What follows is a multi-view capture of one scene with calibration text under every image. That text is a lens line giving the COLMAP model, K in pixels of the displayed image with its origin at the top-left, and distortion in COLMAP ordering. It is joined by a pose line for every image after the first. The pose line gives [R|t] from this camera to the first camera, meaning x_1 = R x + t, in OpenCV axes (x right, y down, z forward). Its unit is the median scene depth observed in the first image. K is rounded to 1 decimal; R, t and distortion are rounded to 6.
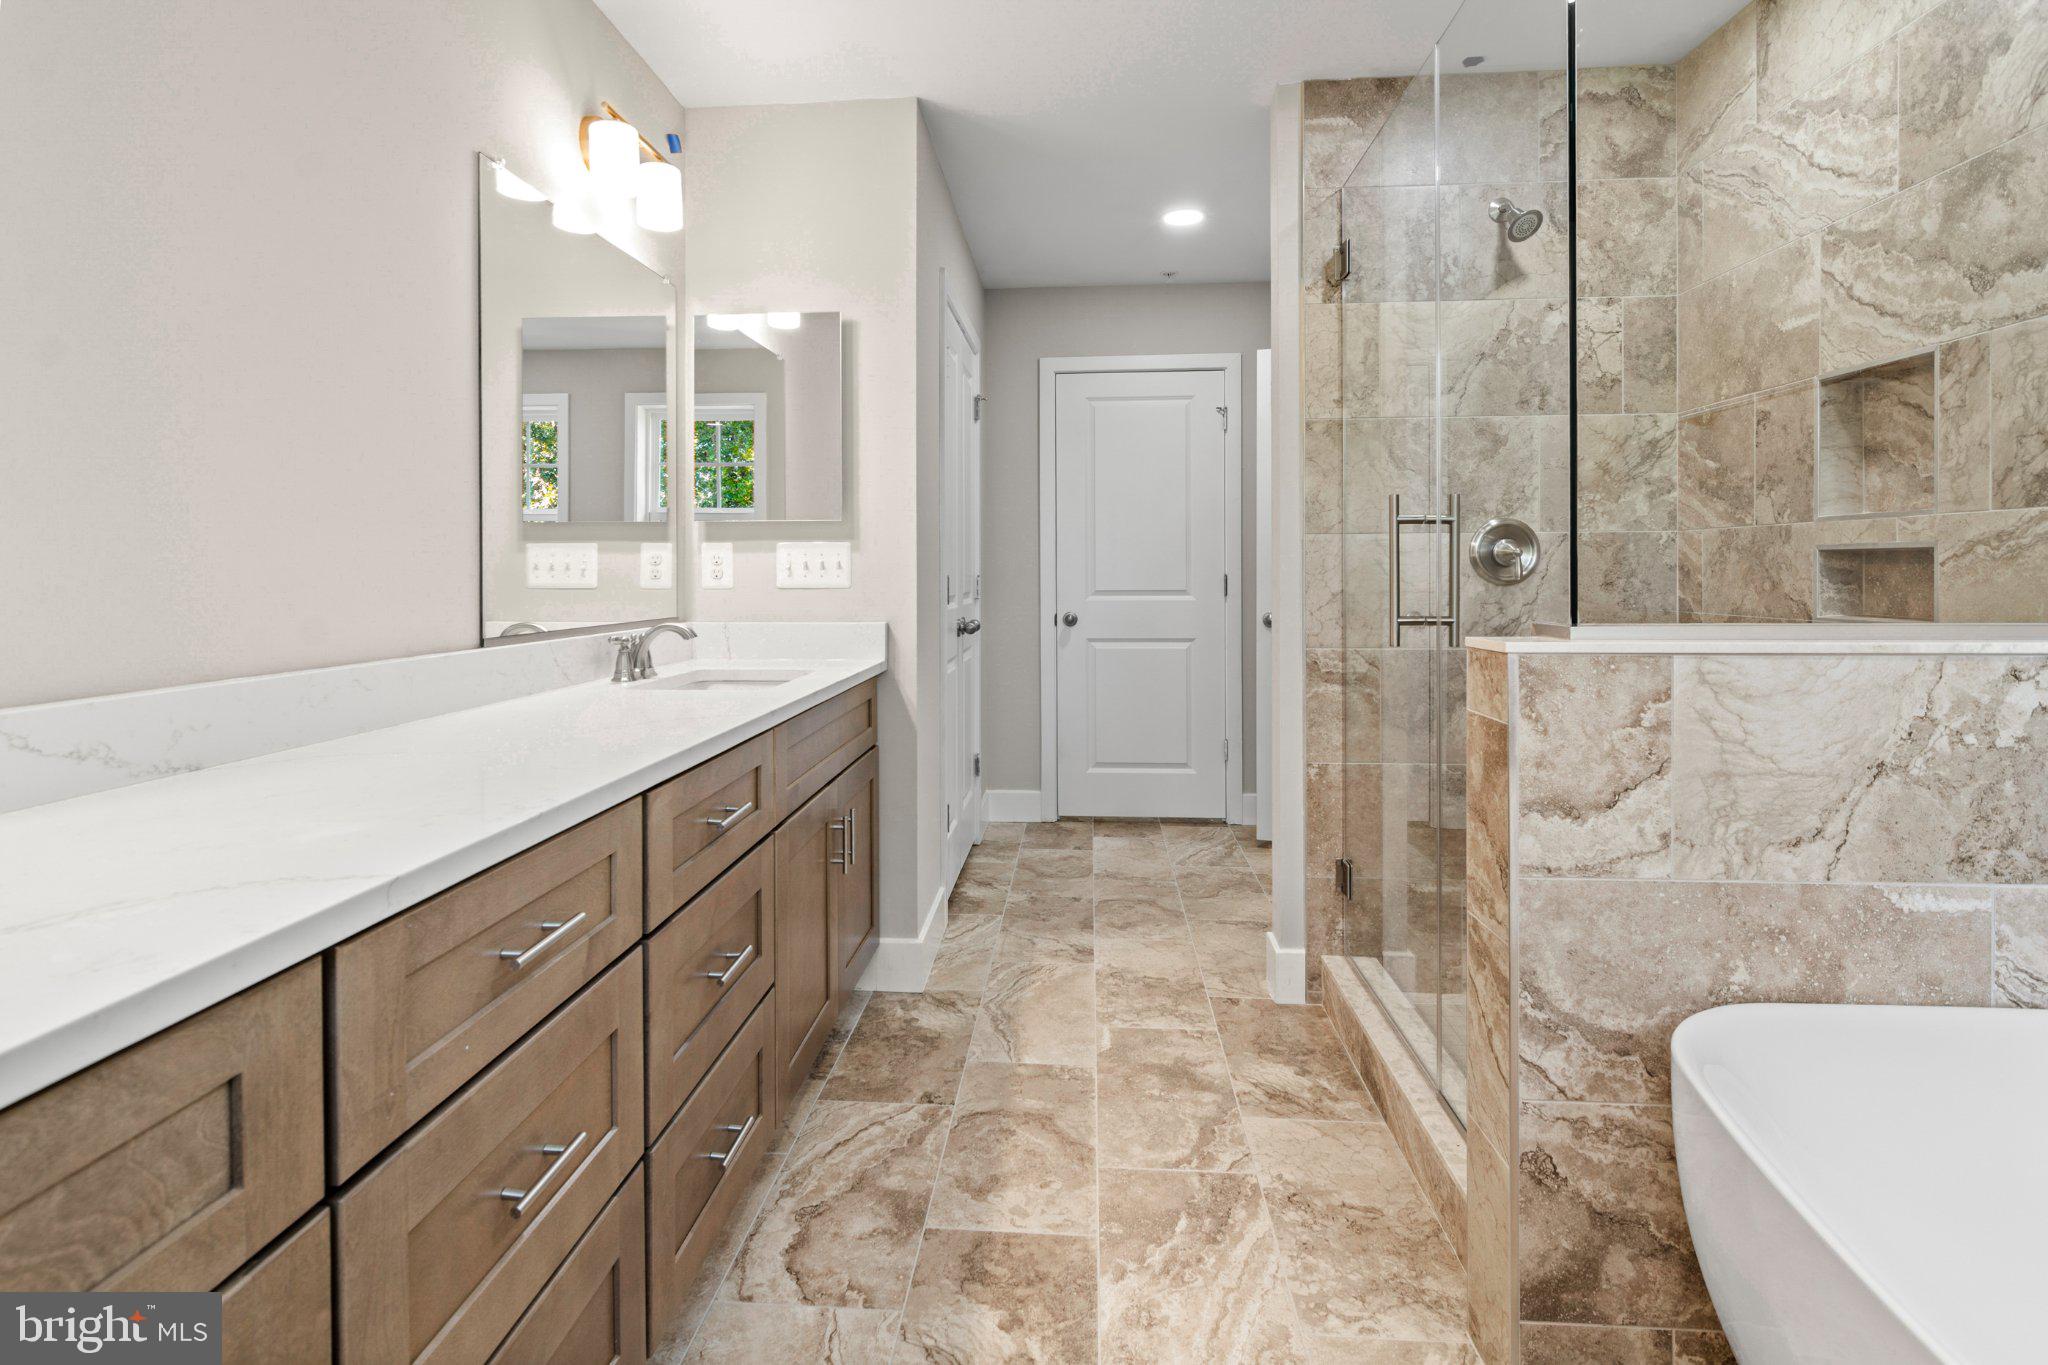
lens RADIAL K [[1006.8, 0, 1043.8], [0, 1006.8, 576.0], [0, 0, 1]] dist [0.000435, -0.006641]
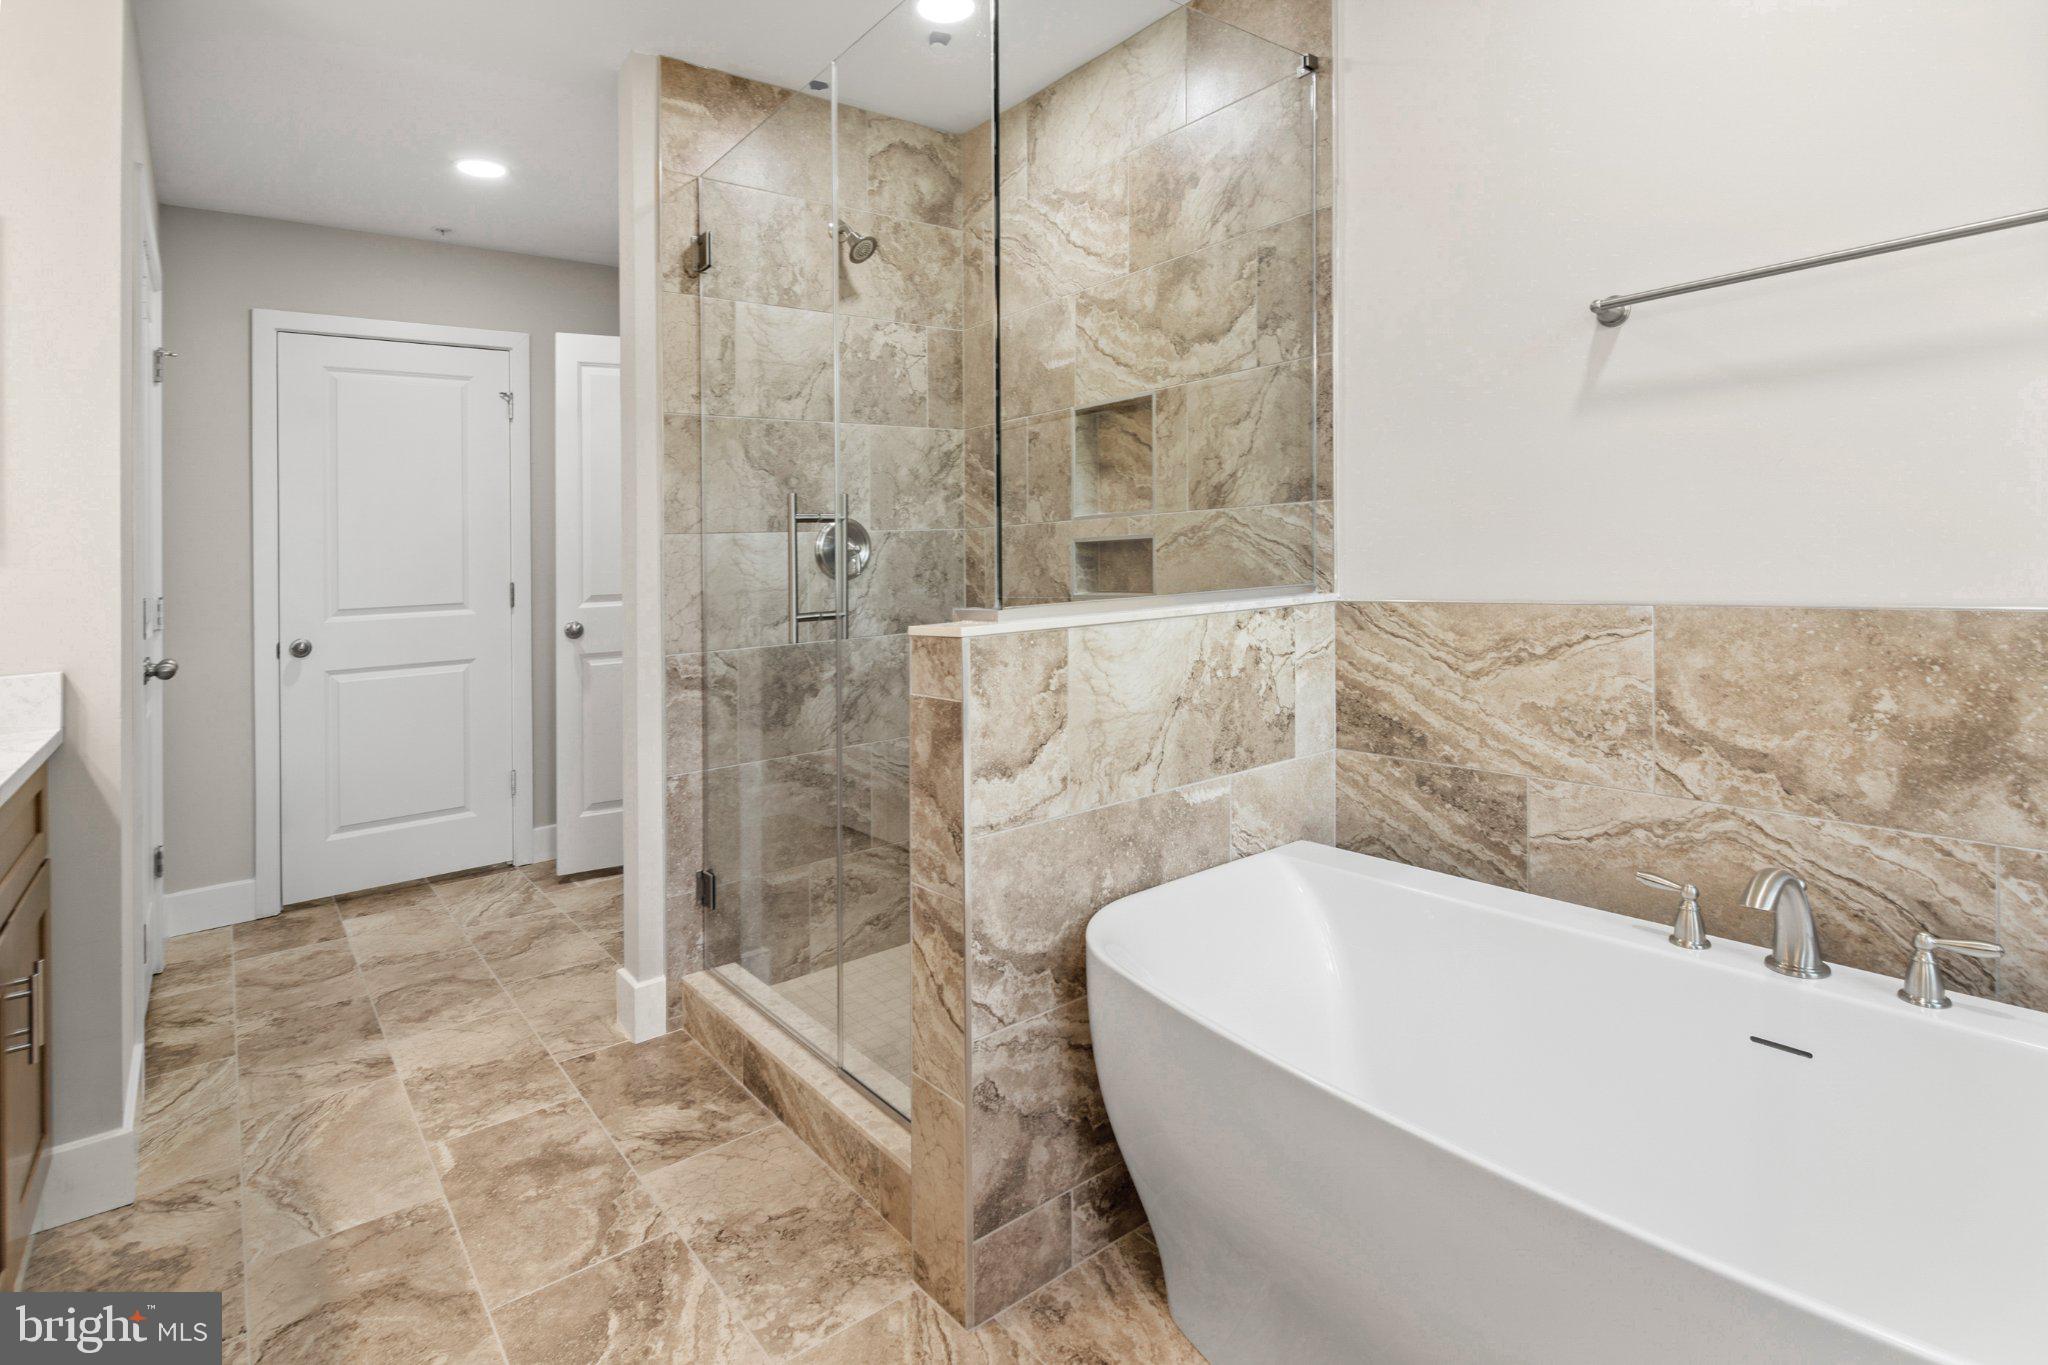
lens RADIAL K [[1010.7, 0, 1023.5], [0, 1010.7, 566.1], [0, 0, 1]] dist [0.002041, -0.002246]
pose [[0.745939, -0.030883, 0.665298, -0.135342], [0.039761, 0.999208, 0.001801, -0.000386], [-0.664827, 0.025110, 0.746576, 0.076895]]
